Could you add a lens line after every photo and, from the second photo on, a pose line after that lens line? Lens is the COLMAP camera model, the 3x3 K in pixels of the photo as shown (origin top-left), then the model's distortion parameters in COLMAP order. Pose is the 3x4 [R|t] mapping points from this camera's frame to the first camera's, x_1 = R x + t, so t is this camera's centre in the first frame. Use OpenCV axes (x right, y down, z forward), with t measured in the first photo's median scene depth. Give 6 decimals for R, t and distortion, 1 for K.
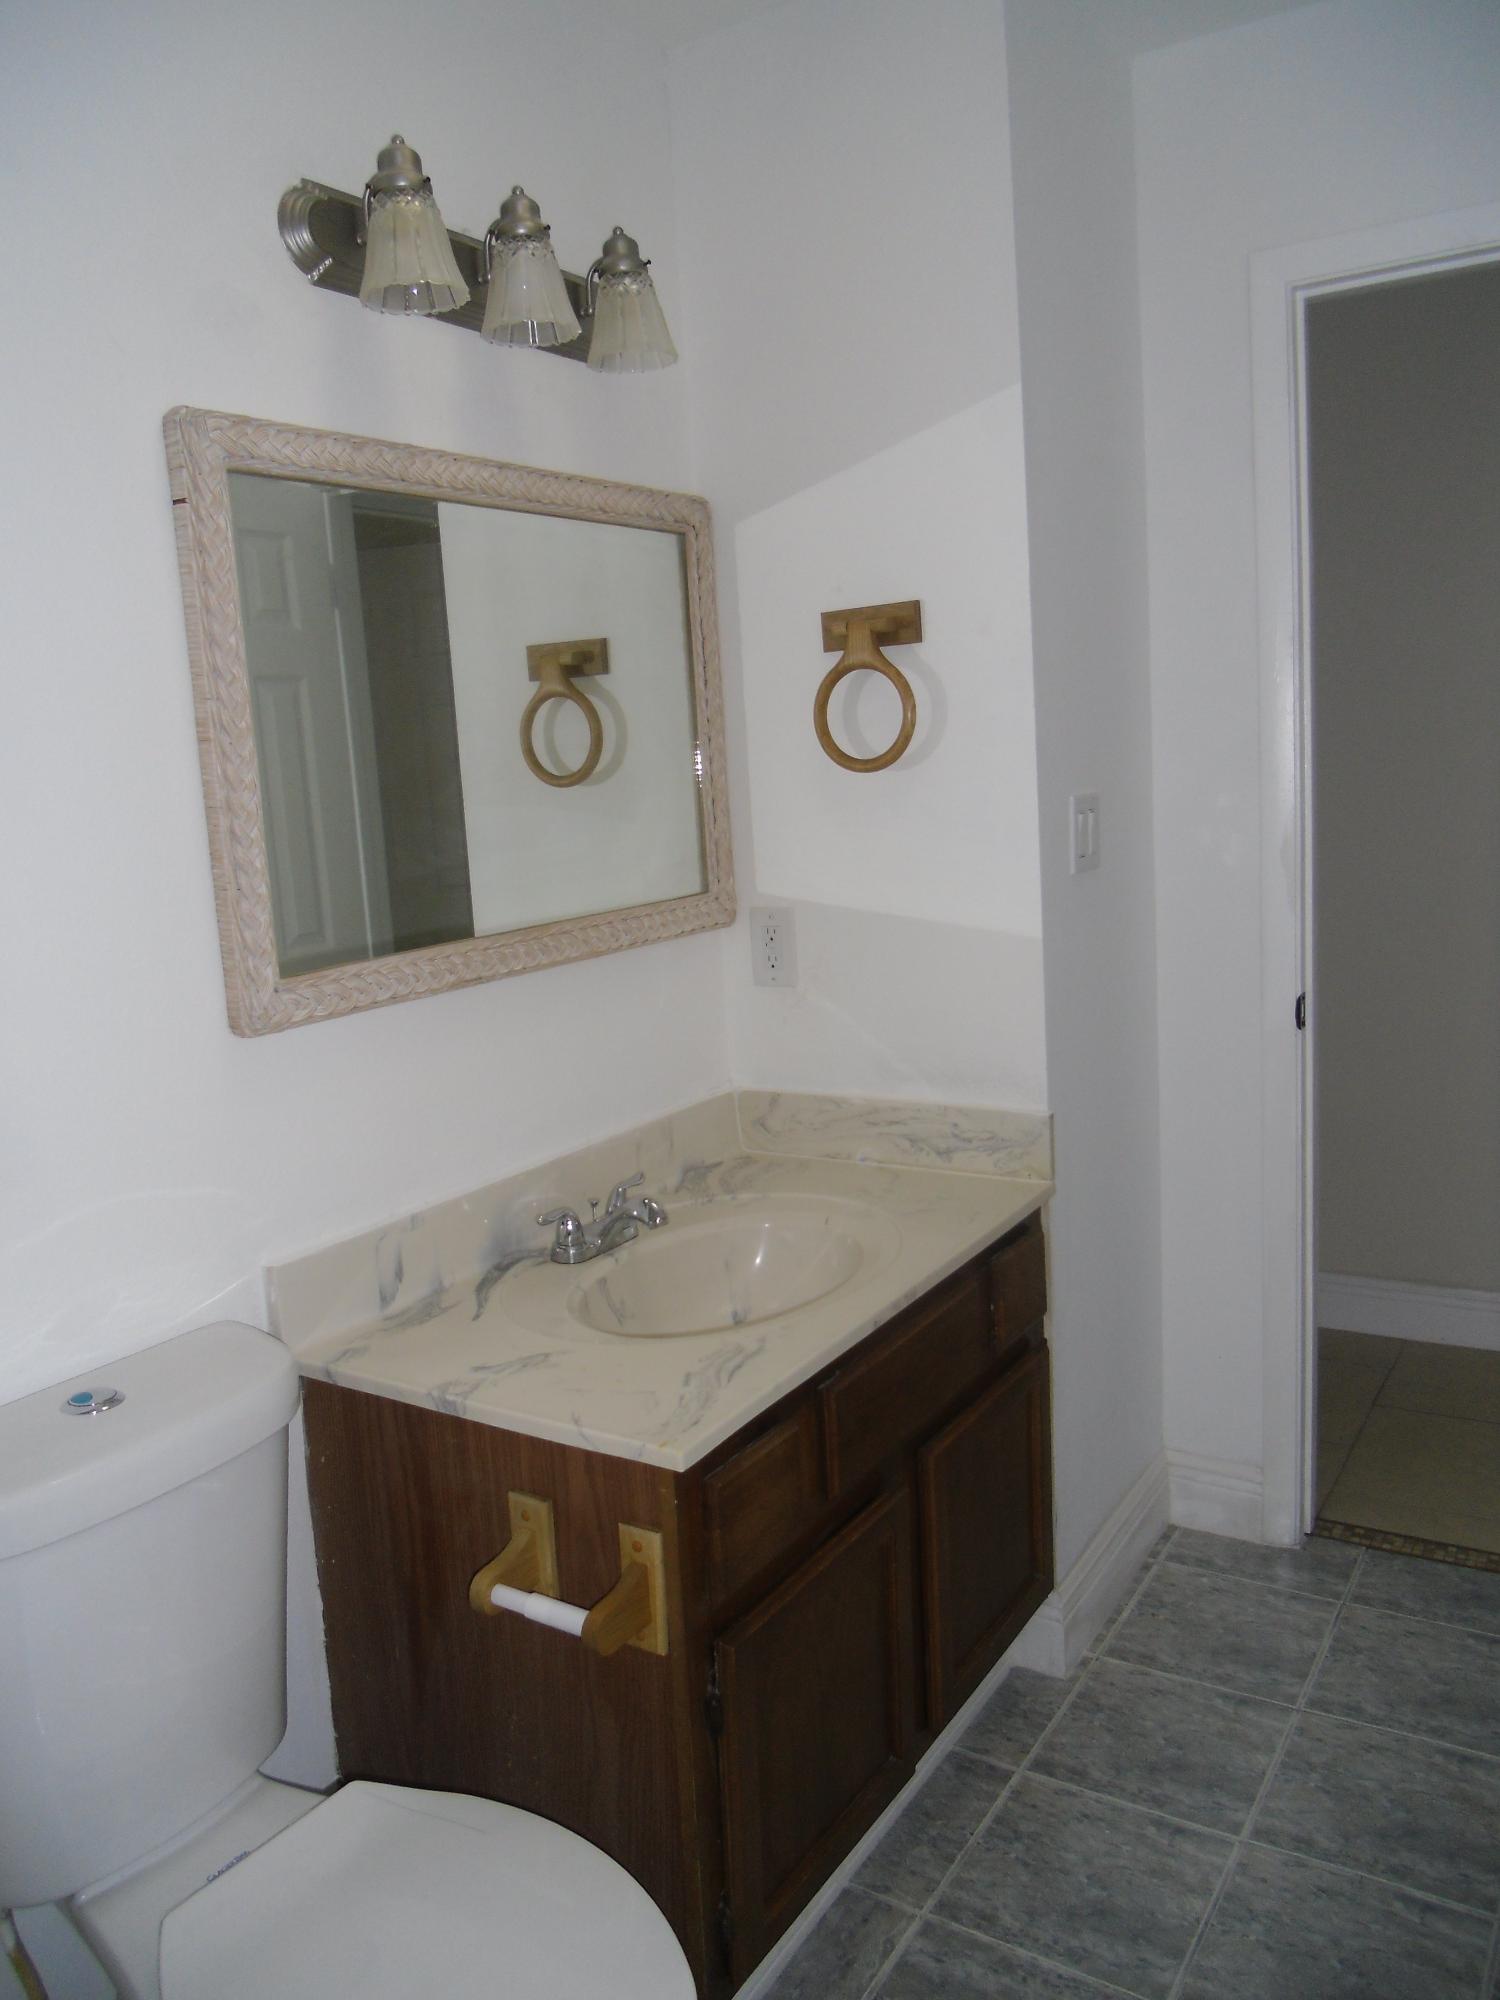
lens RADIAL K [[1566.1, 0, 750.0], [0, 1566.1, 1000.0], [0, 0, 1]] dist [-0.020405, 0.014011]
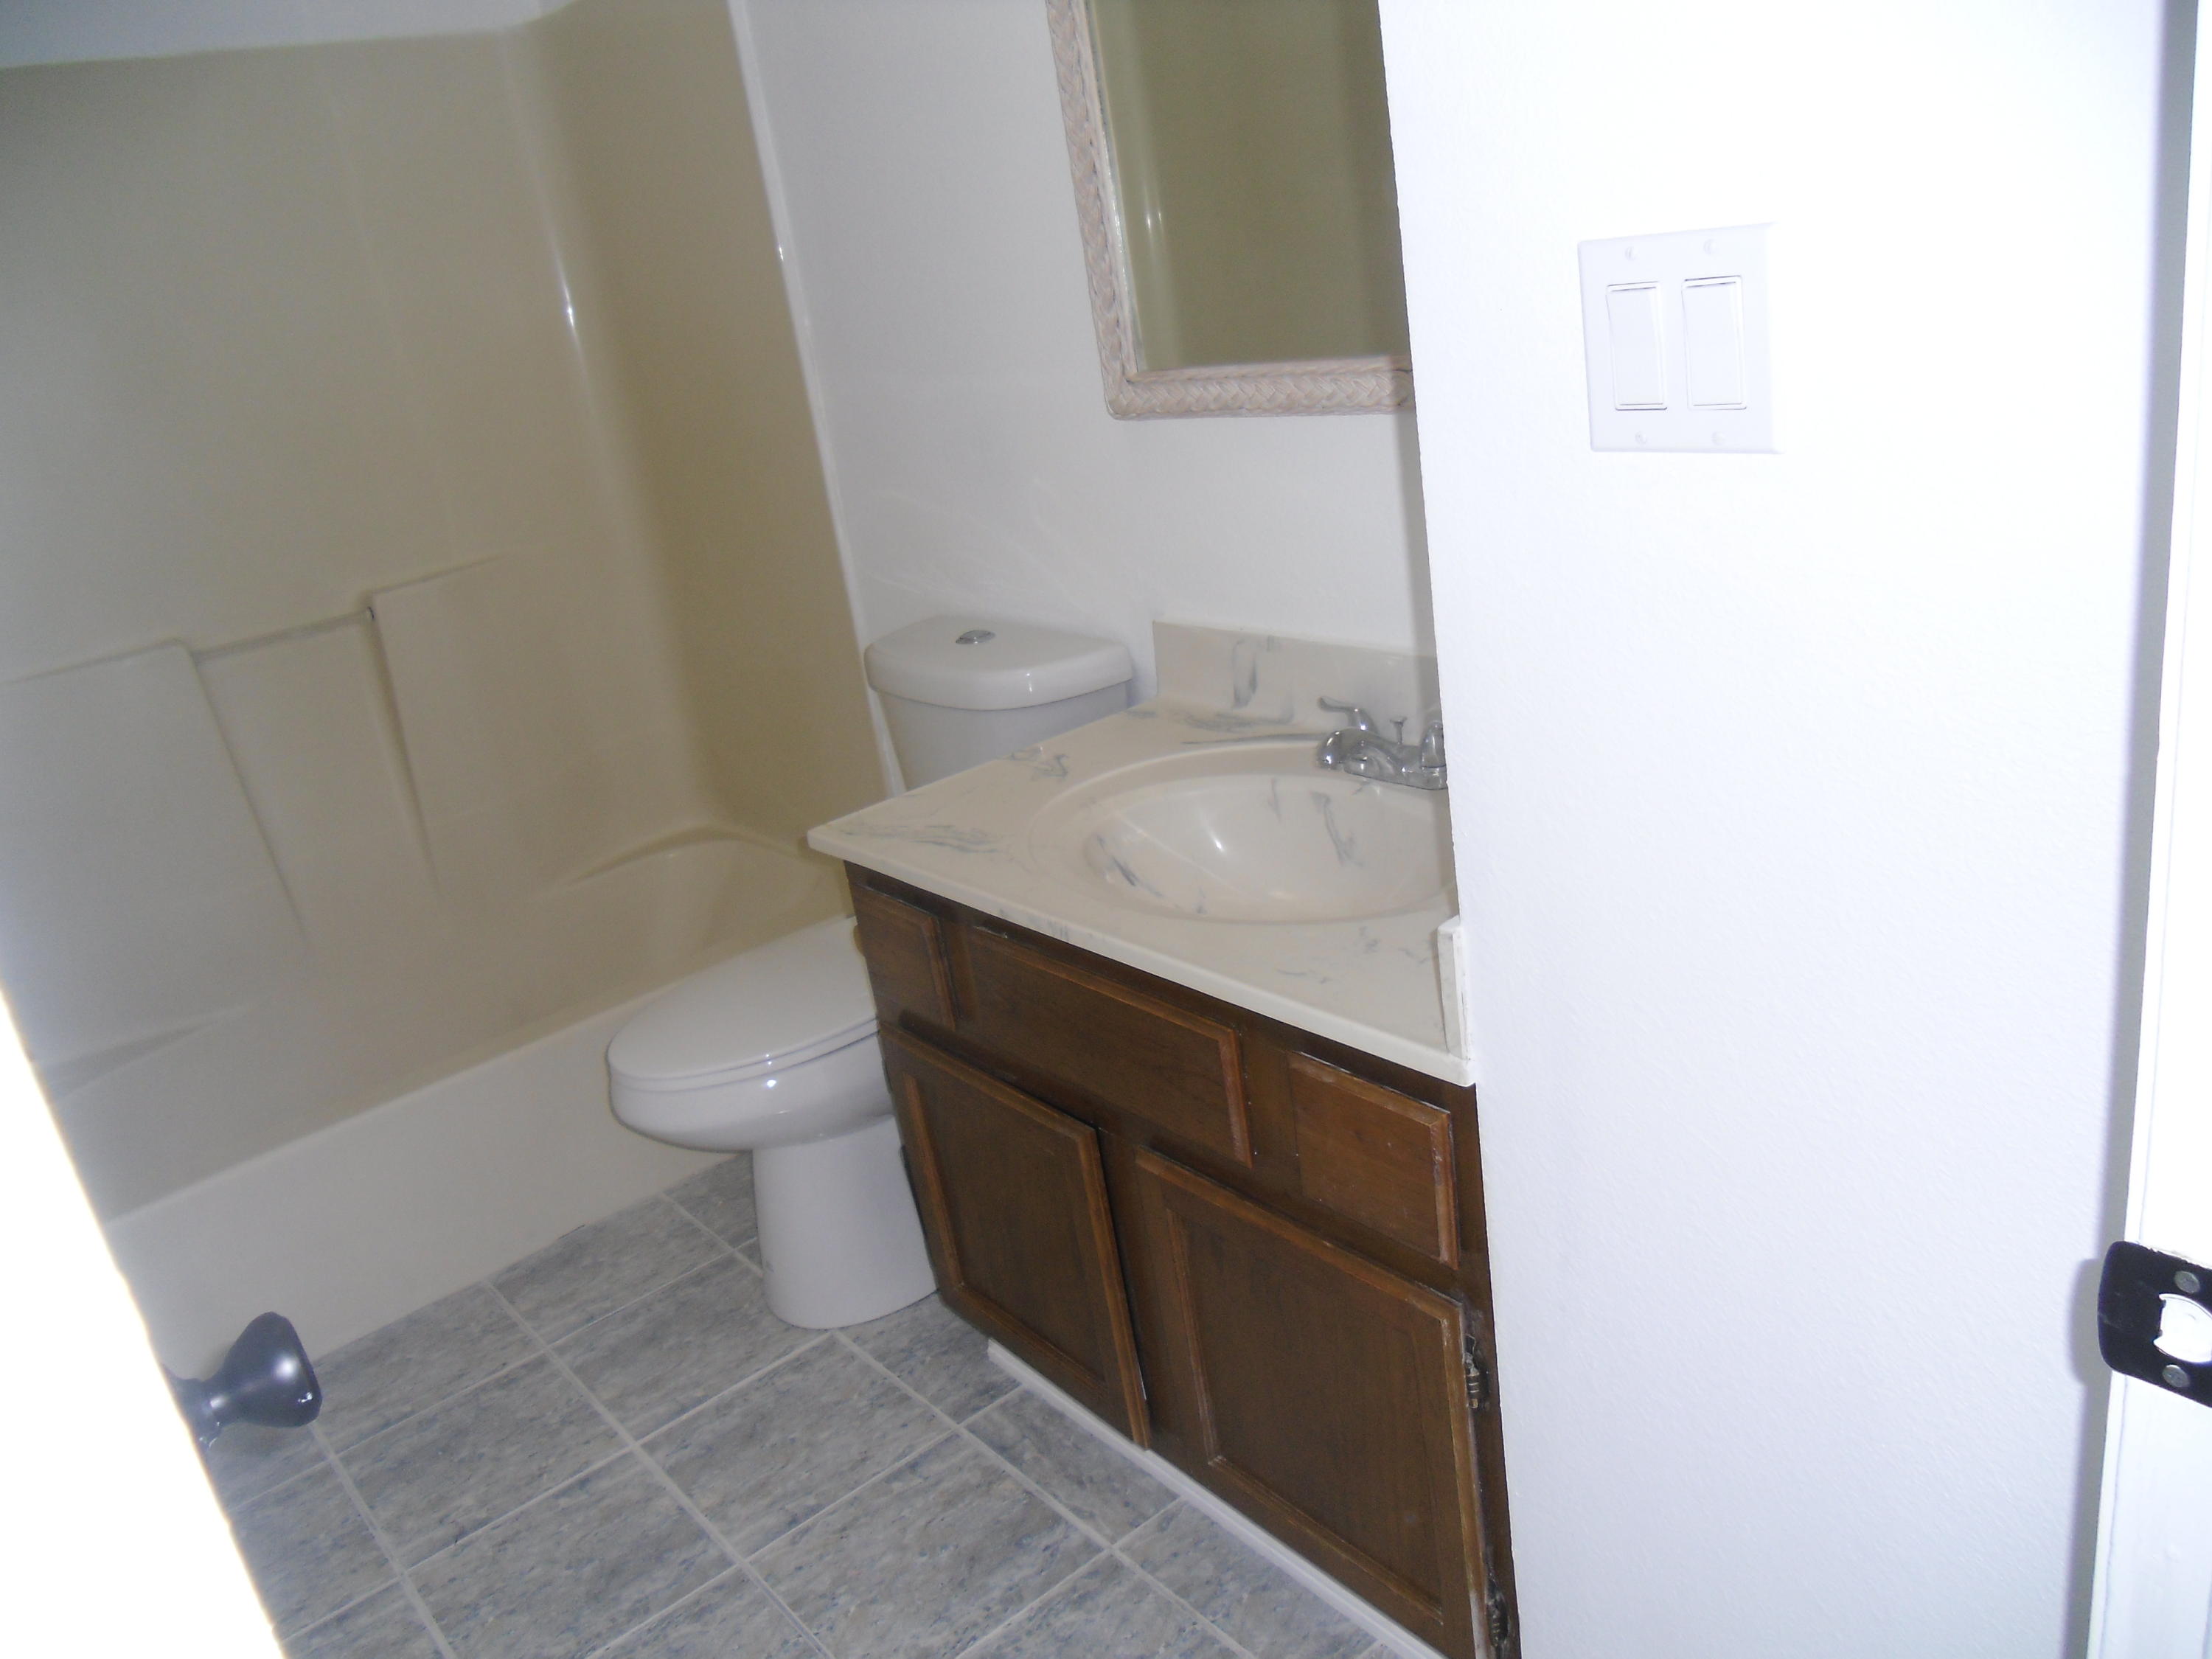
lens RADIAL K [[1679.1, 0, 1106.0], [0, 1679.1, 829.5], [0, 0, 1]] dist [-0.056281, 0.042586]
pose [[-0.300804, 0.421255, -0.855605, 0.836054], [0.015622, 0.899213, 0.437233, -0.233927], [0.953558, 0.118155, -0.277068, 1.328013]]
